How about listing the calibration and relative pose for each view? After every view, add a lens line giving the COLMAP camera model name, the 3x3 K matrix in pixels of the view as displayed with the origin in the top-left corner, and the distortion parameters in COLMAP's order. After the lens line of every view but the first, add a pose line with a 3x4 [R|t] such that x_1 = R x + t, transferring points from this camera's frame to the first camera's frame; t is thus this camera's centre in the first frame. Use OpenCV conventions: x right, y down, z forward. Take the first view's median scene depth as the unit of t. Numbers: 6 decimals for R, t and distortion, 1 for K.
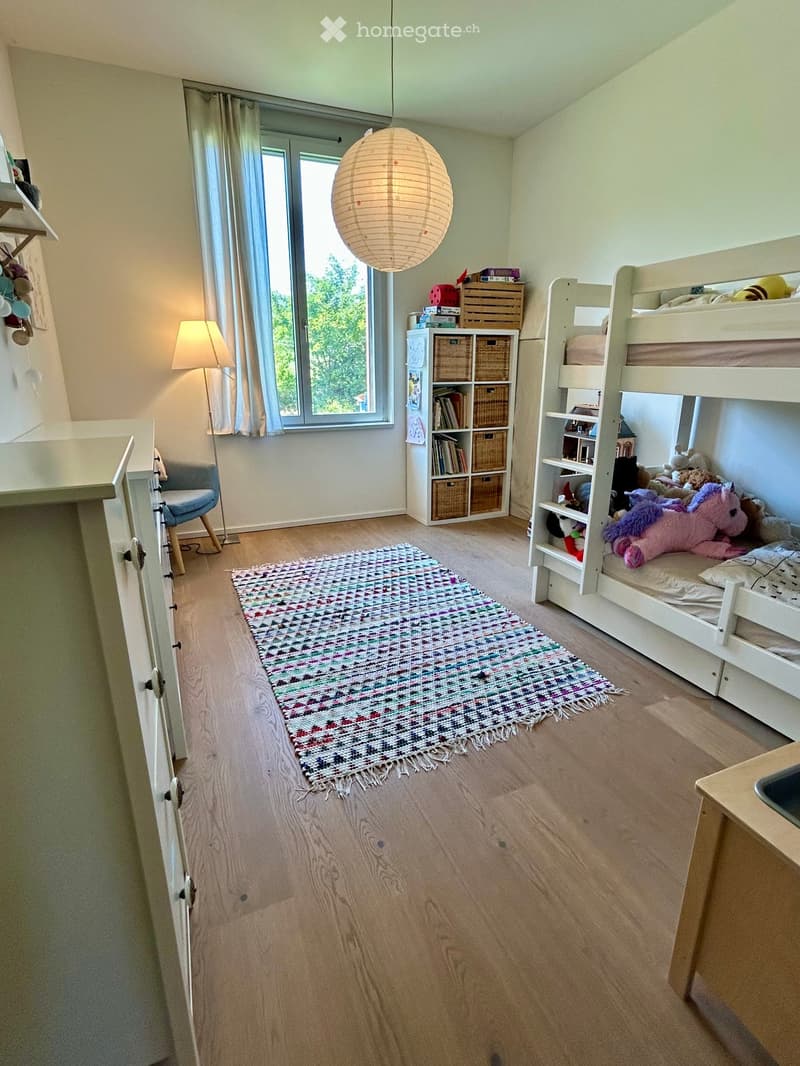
lens RADIAL K [[553.6, 0, 394.5], [0, 553.6, 537.5], [0, 0, 1]] dist [-0.002738, -0.001972]
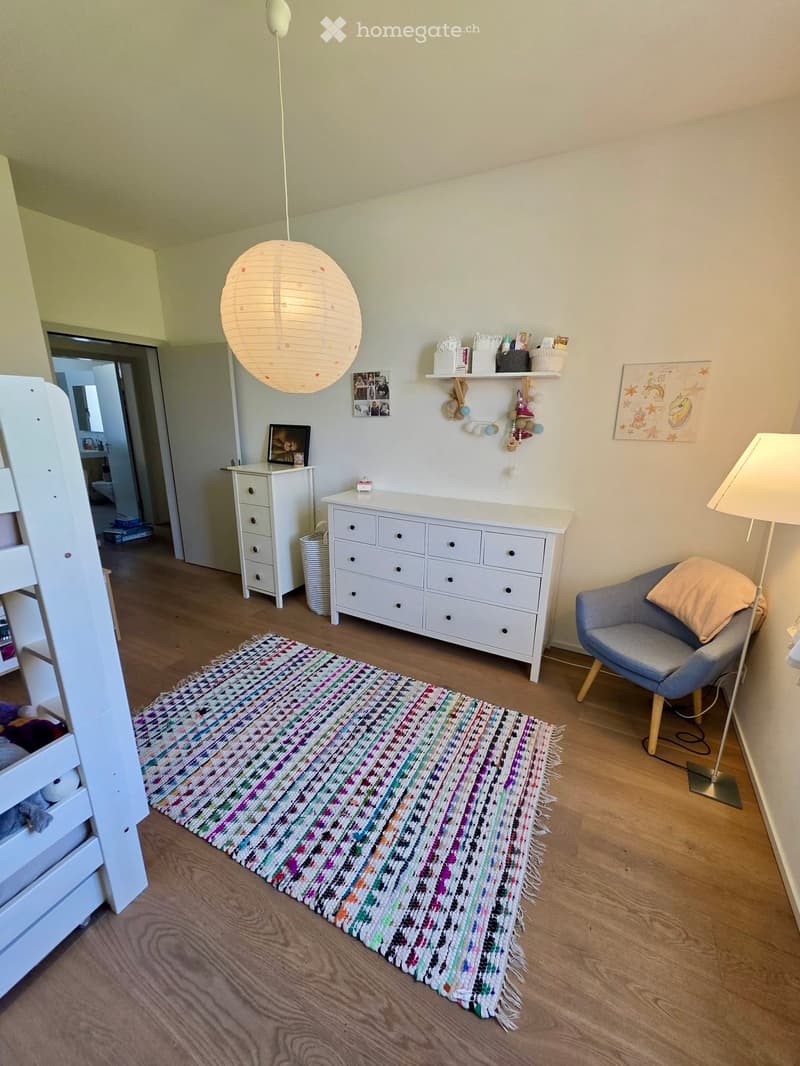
lens RADIAL K [[425.6, 0, 392.2], [0, 425.6, 533.7], [0, 0, 1]] dist [0.003124, 0.000320]
pose [[-0.781241, 0.162721, -0.602648, 0.274299], [-0.198795, 0.850306, 0.487299, -0.530755], [0.591729, 0.500501, -0.631946, 1.345875]]
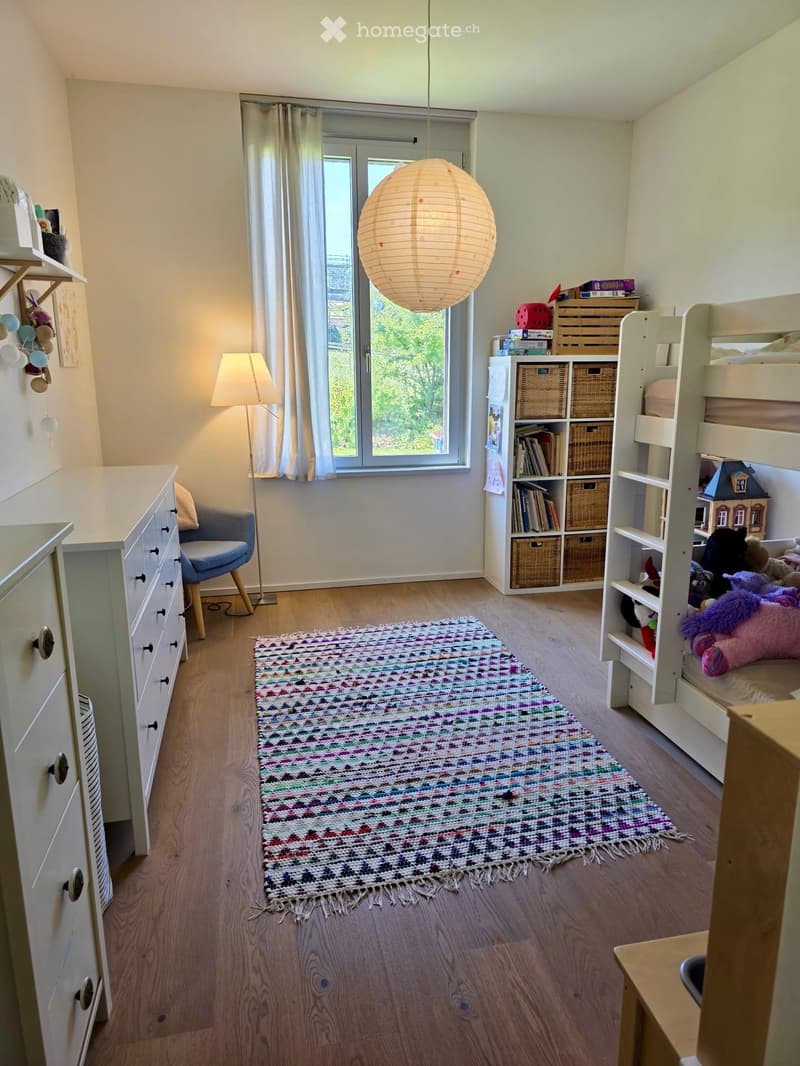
lens RADIAL K [[714.2, 0, 394.2], [0, 714.2, 537.6], [0, 0, 1]] dist [0.043718, -0.045680]
pose [[0.981247, 0.040658, -0.188417, 0.143060], [-0.054300, 0.996219, -0.067811, -0.038304], [0.184947, 0.076770, 0.979745, -0.076008]]
